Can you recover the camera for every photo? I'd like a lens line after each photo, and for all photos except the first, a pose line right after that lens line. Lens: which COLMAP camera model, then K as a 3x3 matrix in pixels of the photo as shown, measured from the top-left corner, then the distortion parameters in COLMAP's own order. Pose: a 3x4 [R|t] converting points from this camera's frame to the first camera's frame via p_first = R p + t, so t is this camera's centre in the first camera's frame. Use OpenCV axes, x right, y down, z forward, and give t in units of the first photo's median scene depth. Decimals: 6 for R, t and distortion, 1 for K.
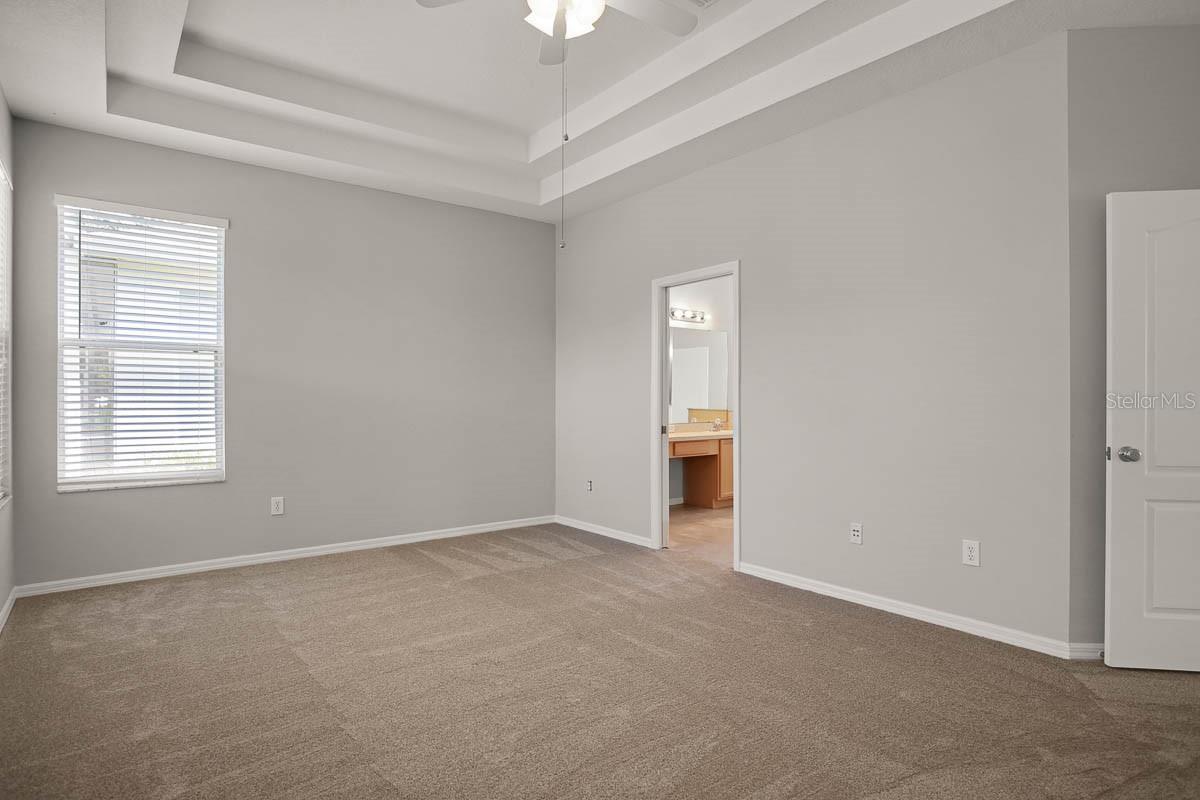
lens RADIAL K [[670.2, 0, 600.0], [0, 670.2, 400.0], [0, 0, 1]] dist [-0.001801, -0.000192]
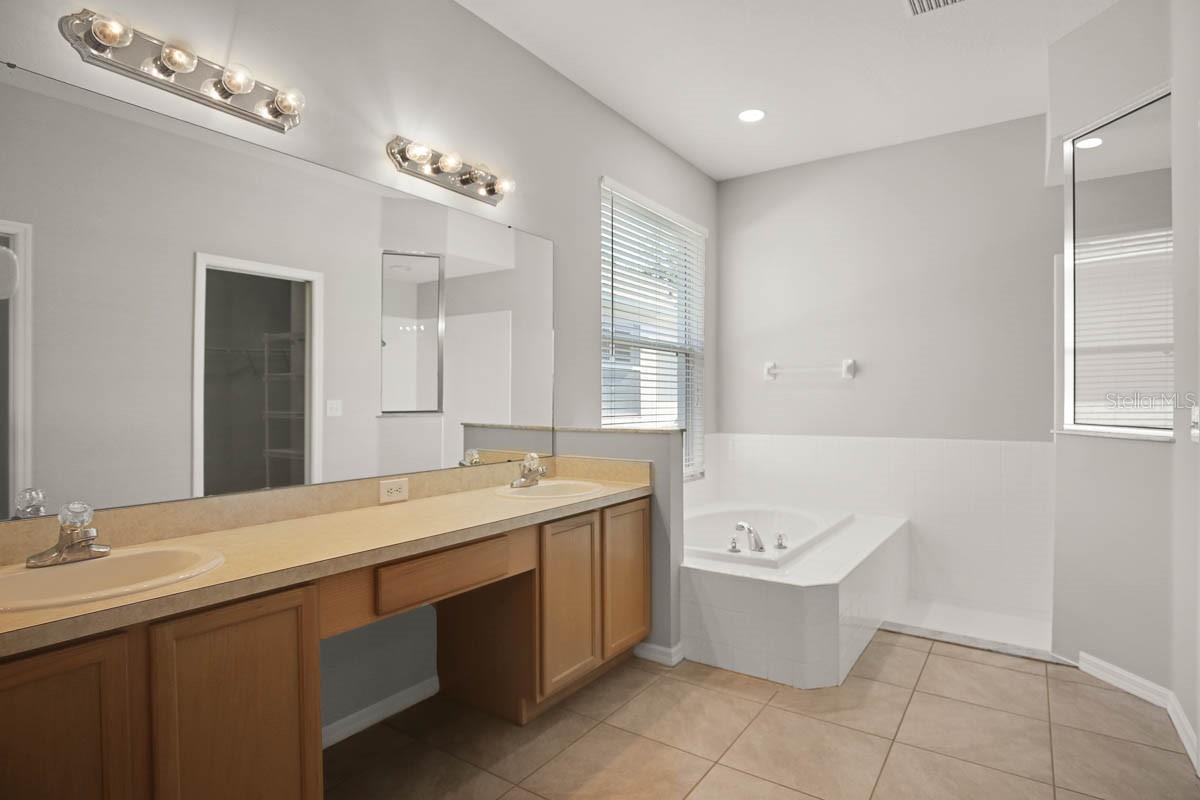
lens RADIAL K [[624.9, 0, 600.0], [0, 624.9, 400.0], [0, 0, 1]] dist [-0.000735, -0.000051]
pose [[0.957431, -0.002509, 0.288651, 0.110438], [0.003904, 0.999983, -0.004259, -0.001642], [-0.288636, 0.005205, 0.957425, 0.652635]]
